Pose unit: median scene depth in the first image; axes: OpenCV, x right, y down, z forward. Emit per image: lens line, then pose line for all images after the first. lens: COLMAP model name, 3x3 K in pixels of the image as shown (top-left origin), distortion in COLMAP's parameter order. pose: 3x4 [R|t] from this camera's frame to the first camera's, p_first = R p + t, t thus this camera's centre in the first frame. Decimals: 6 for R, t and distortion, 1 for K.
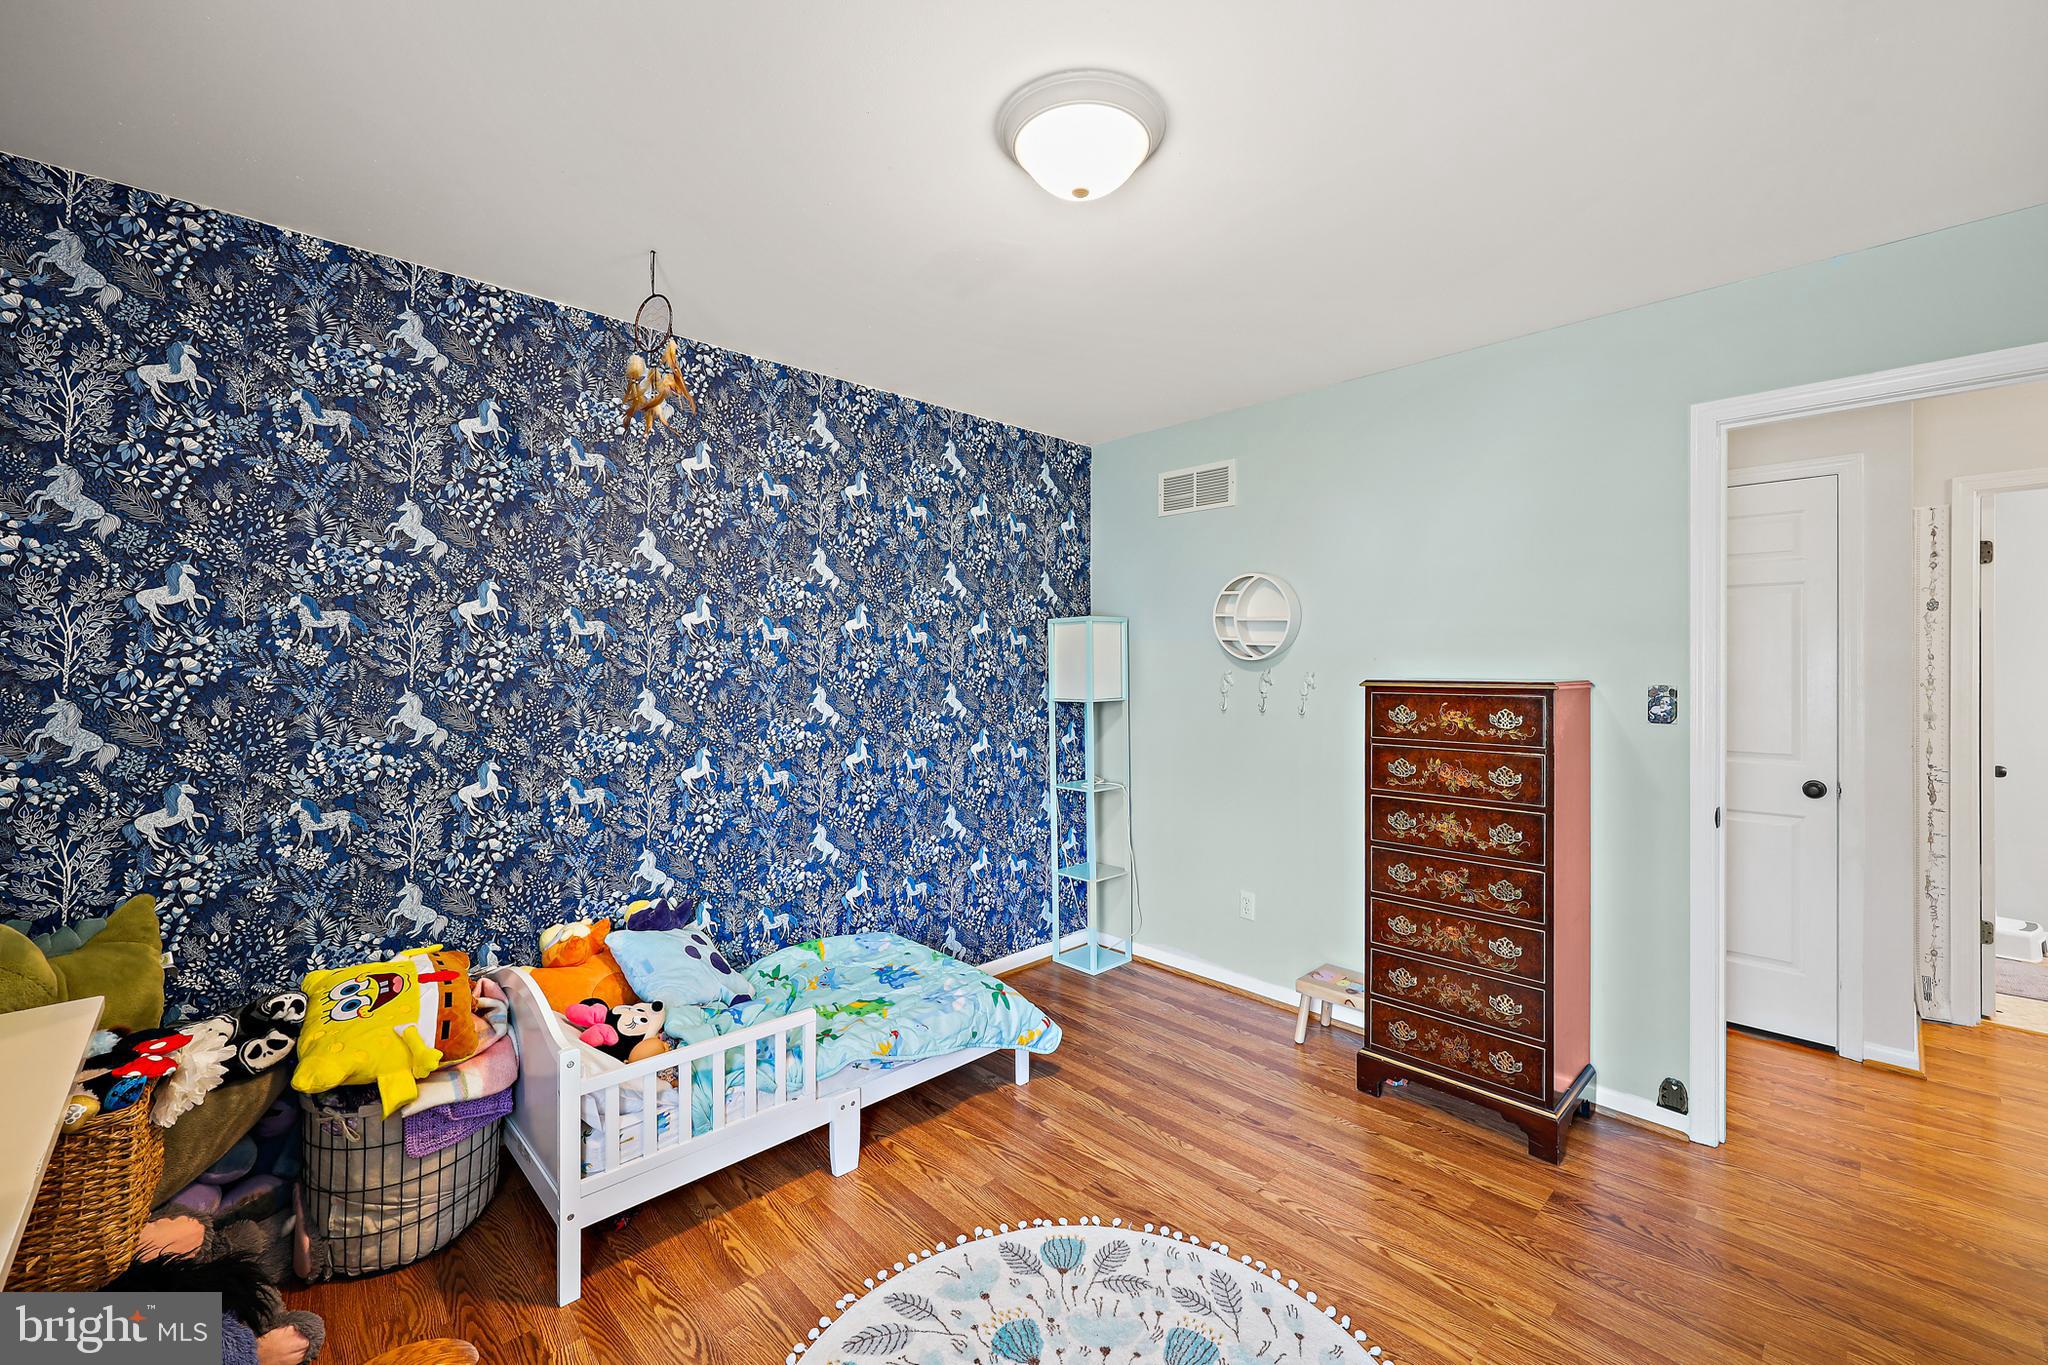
lens RADIAL K [[845.6, 0, 1038.0], [0, 845.6, 663.9], [0, 0, 1]] dist [0.010479, 0.000001]
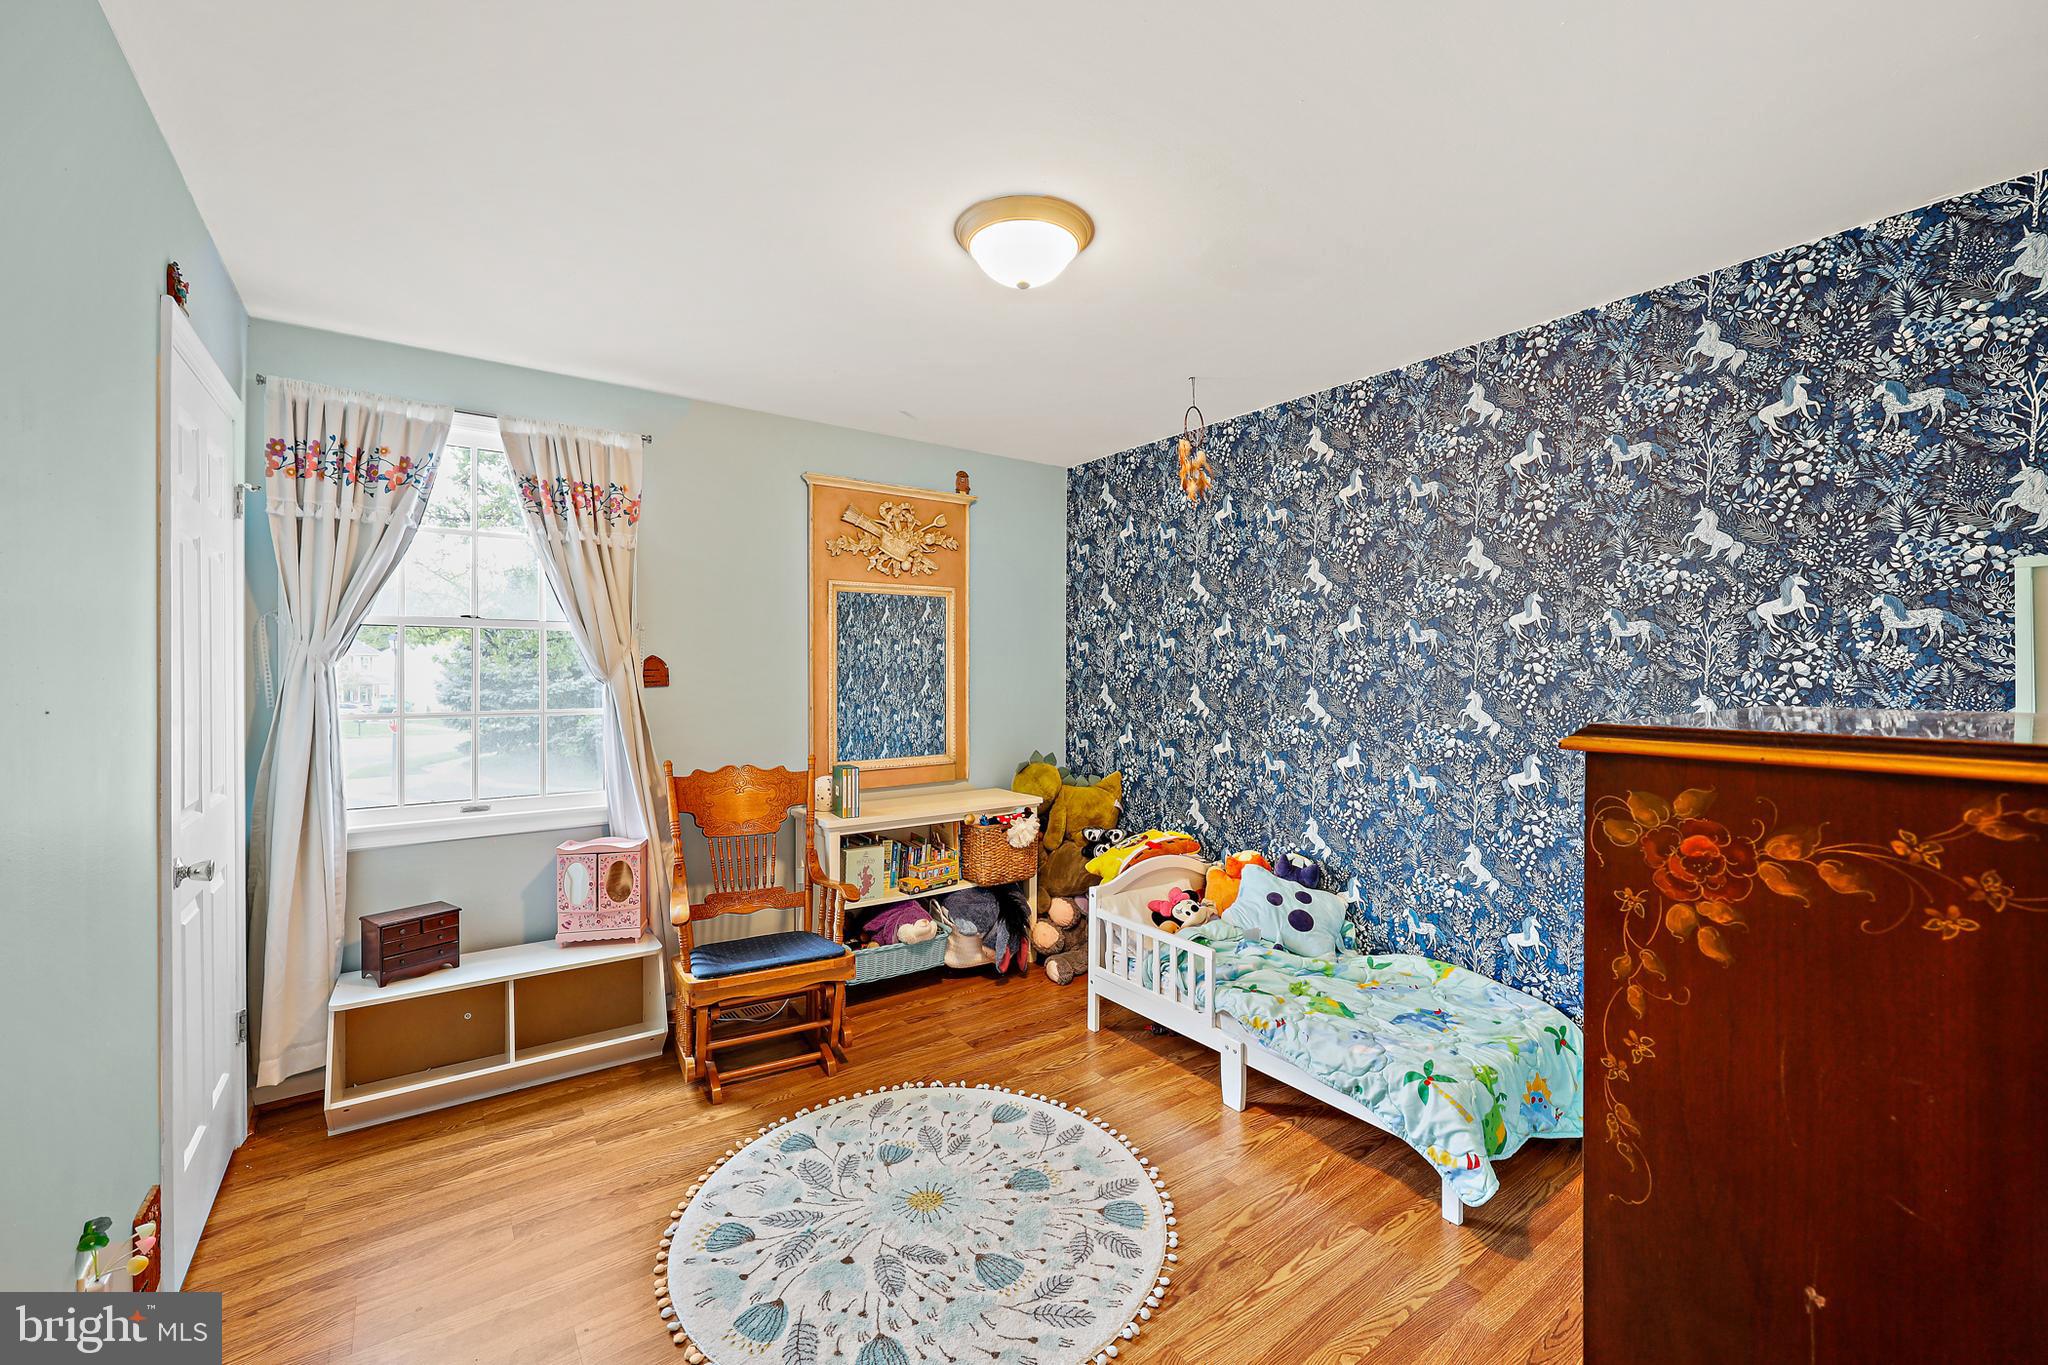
lens RADIAL K [[845.6, 0, 1039.7], [0, 845.6, 681.0], [0, 0, 1]] dist [0.010479, 0.000001]
pose [[-0.139832, 0.014105, -0.990075, 0.650075], [0.000236, 0.999899, 0.014212, 0.002210], [0.990175, 0.001753, -0.139821, 0.617976]]
